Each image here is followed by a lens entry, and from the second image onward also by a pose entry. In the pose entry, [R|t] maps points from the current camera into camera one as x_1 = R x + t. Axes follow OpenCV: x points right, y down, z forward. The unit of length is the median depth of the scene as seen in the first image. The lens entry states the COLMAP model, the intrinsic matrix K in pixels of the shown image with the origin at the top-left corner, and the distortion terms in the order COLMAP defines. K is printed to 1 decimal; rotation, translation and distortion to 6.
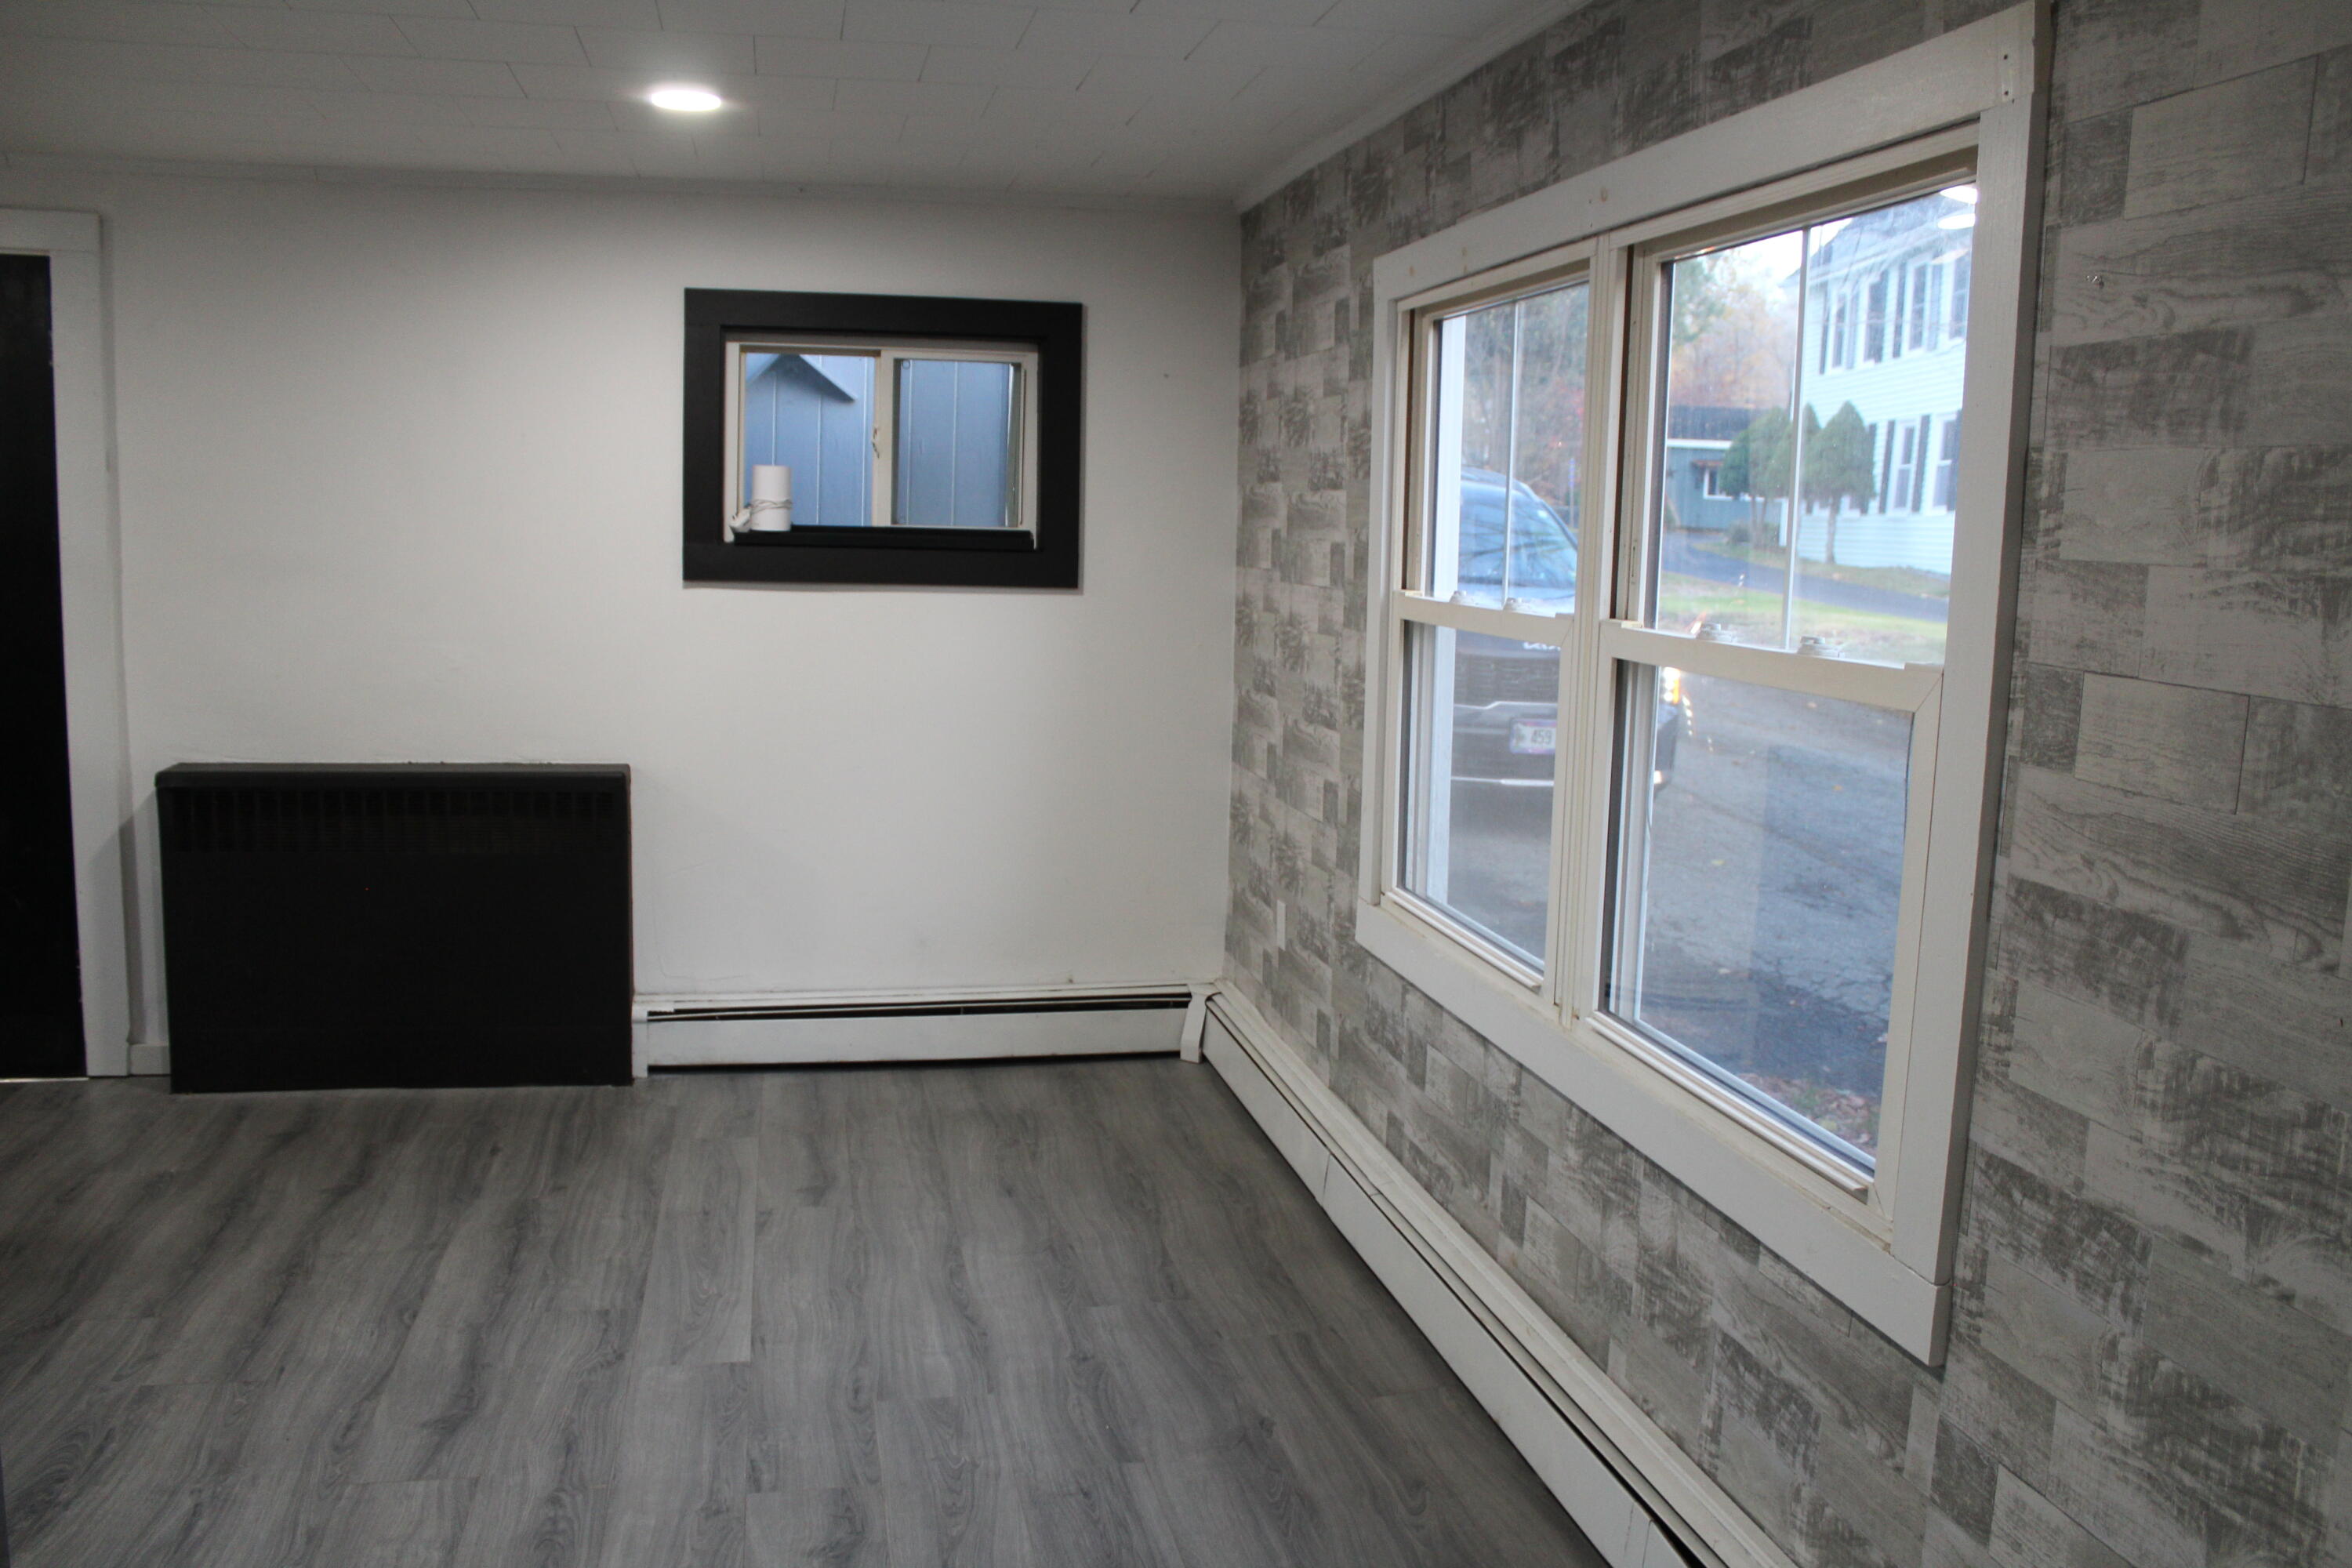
lens RADIAL K [[1933.3, 0, 1178.7], [0, 1933.3, 790.7], [0, 0, 1]] dist [-0.159528, 0.125231]
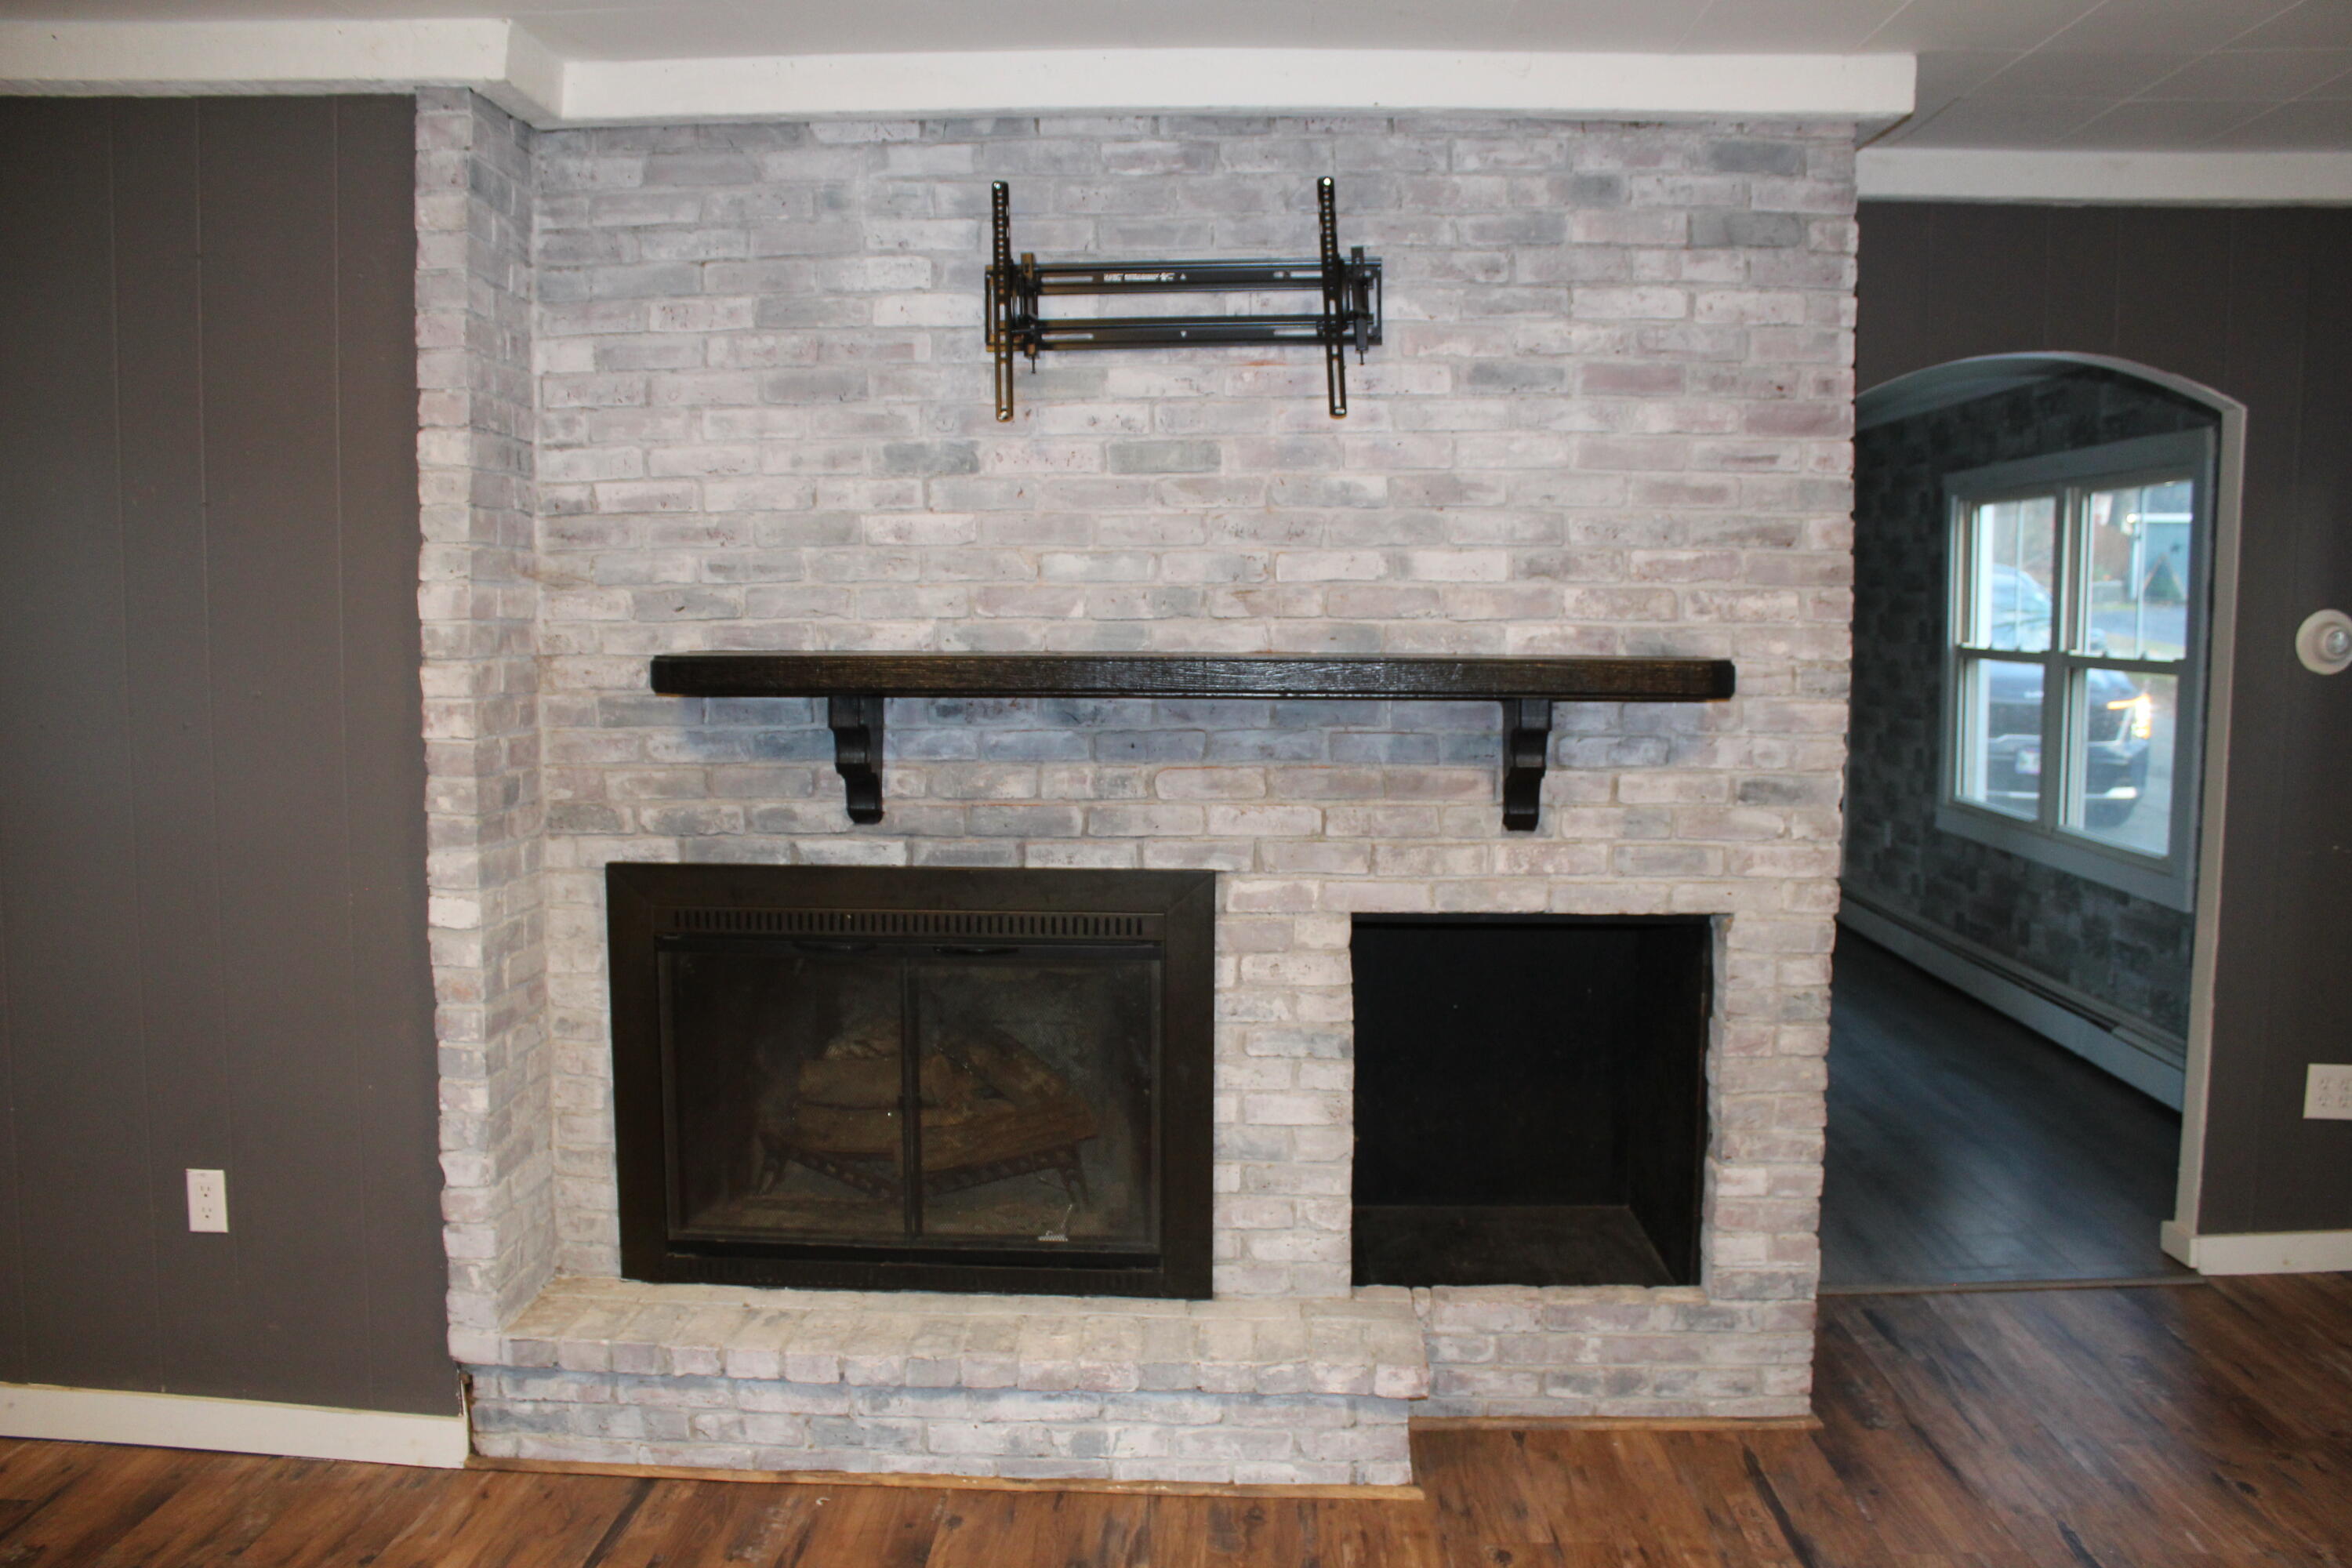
lens RADIAL K [[1933.3, 0, 1176.9], [0, 1933.3, 789.0], [0, 0, 1]] dist [-0.159528, 0.125231]
pose [[0.969966, -0.000757, -0.243240, -0.211155], [-0.010566, 0.998920, -0.045240, 0.153048], [0.243012, 0.046451, 0.968911, -1.157320]]
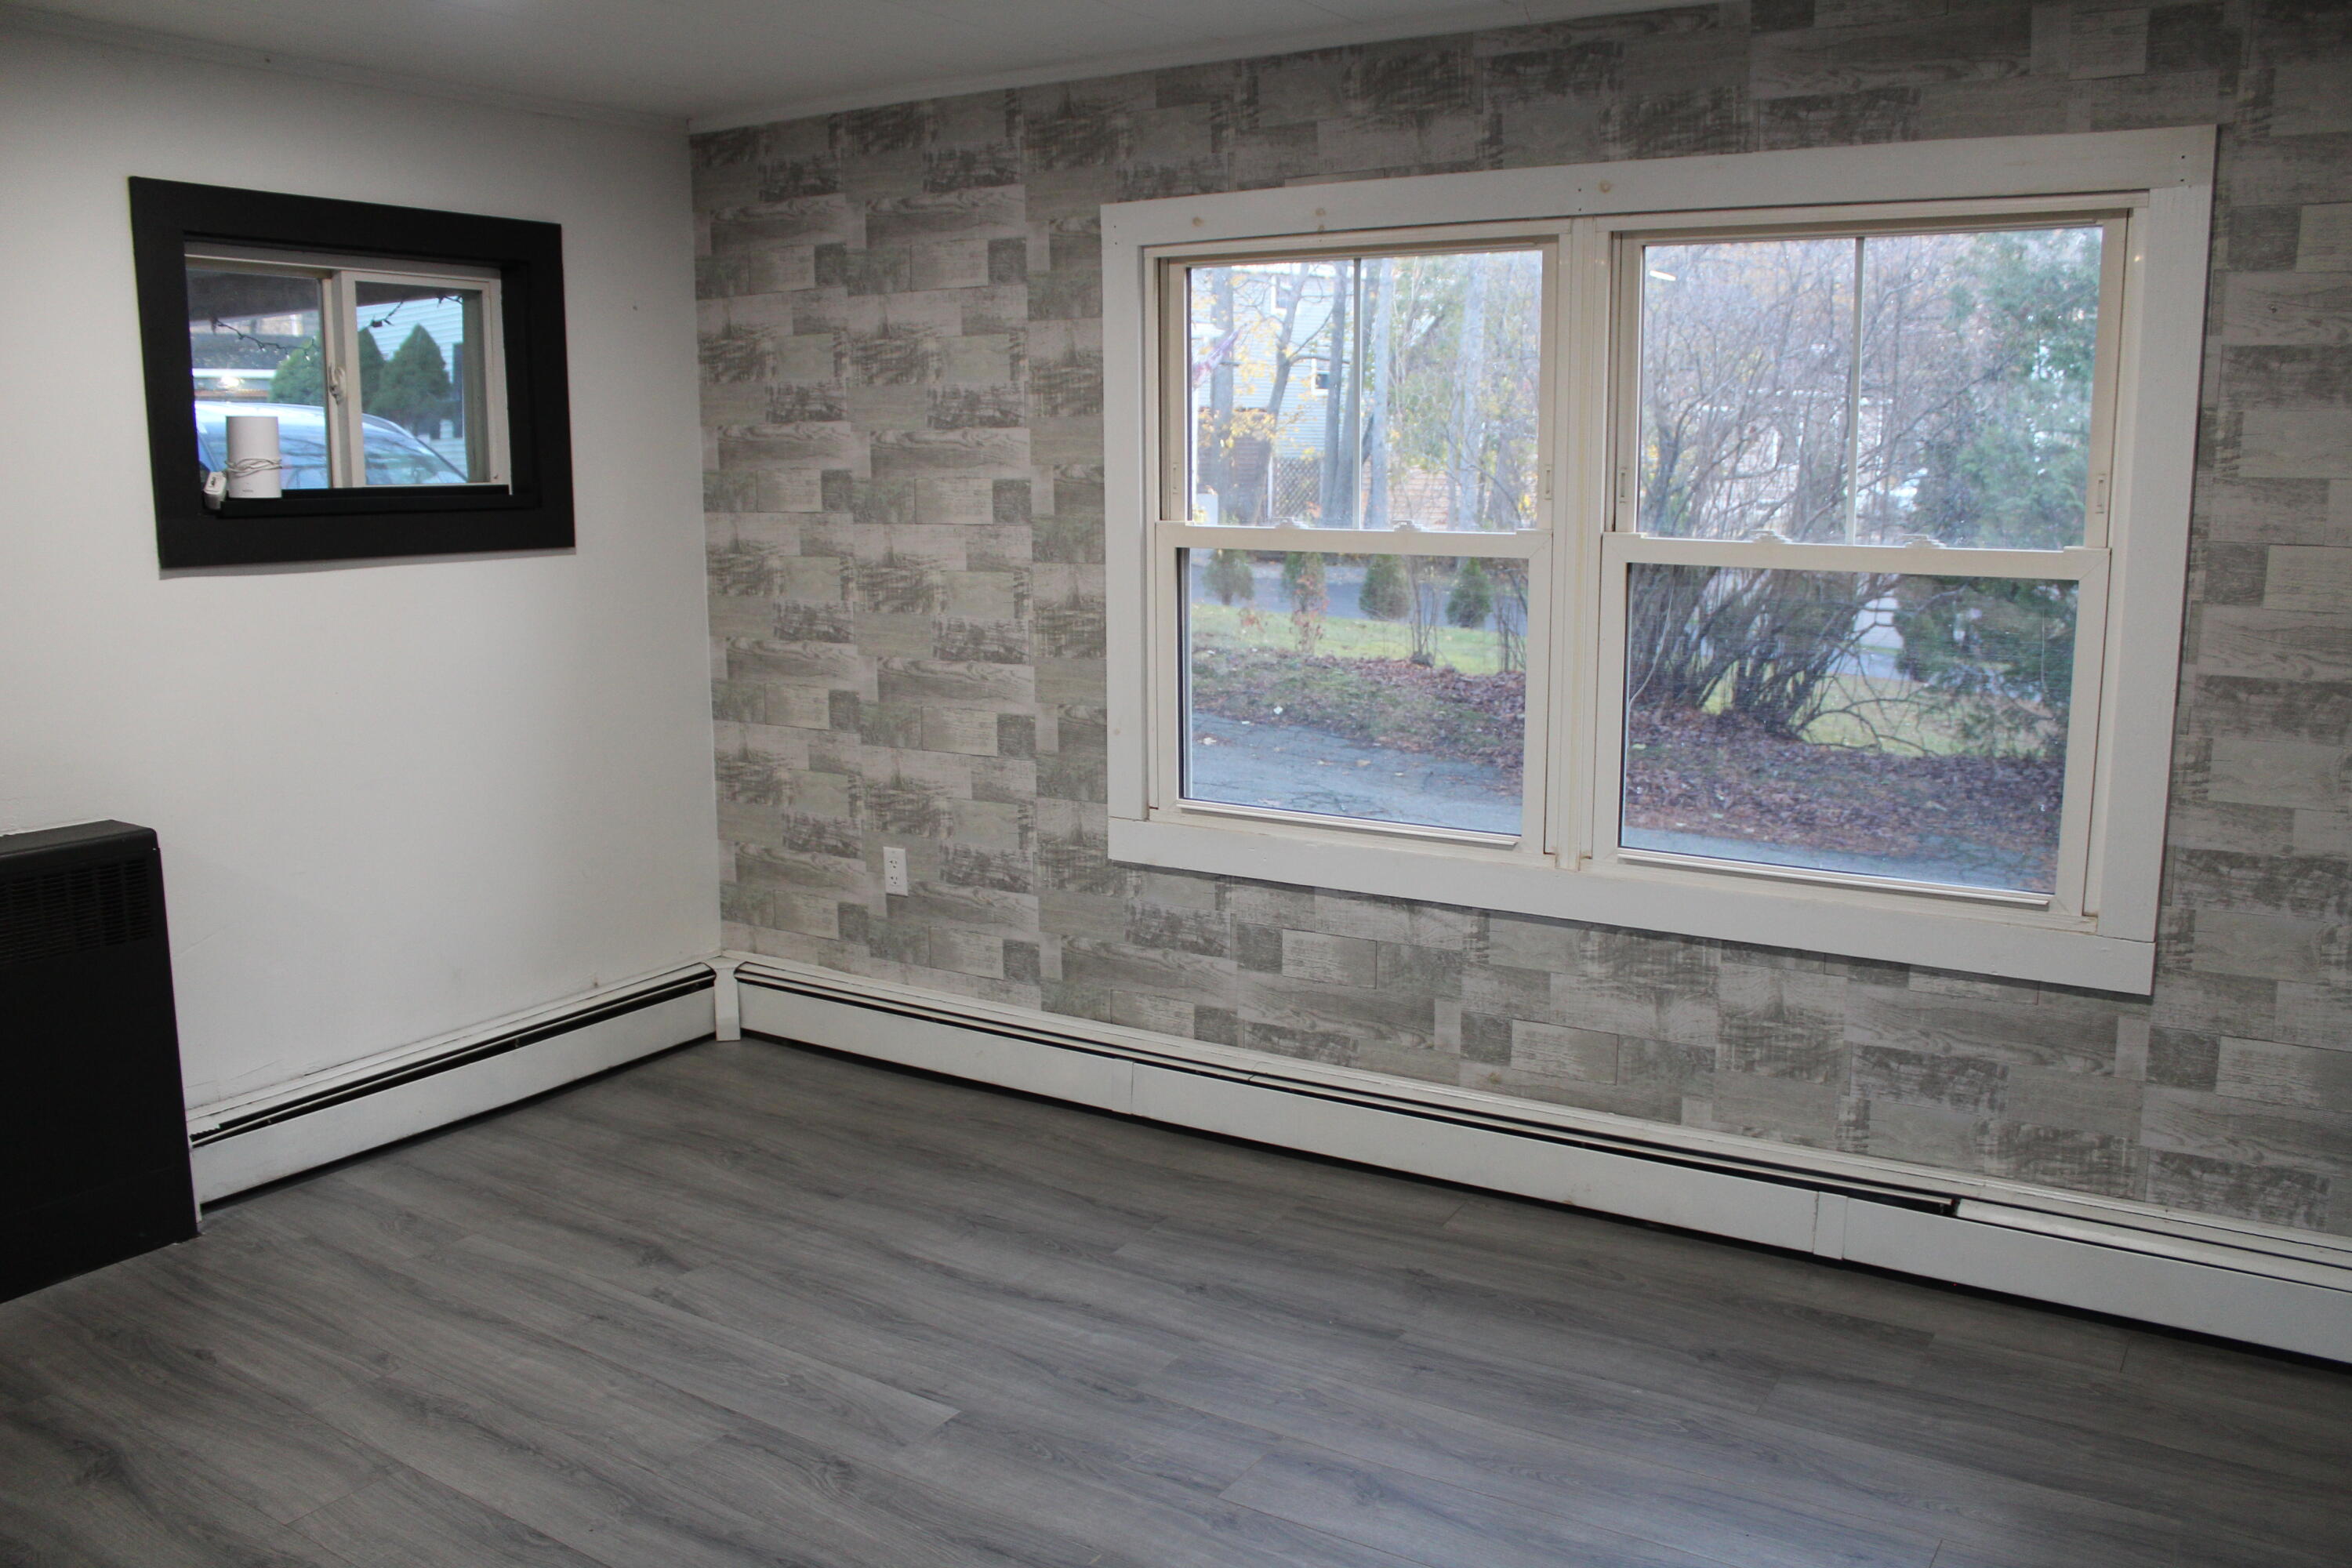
lens RADIAL K [[1933.3, 0, 1165.3], [0, 1933.3, 794.8], [0, 0, 1]] dist [-0.159528, 0.125231]
pose [[0.698944, -0.150713, 0.699116, -0.713663], [0.120056, 0.988397, 0.093050, -0.058891], [-0.705028, 0.018896, 0.708928, 0.271851]]
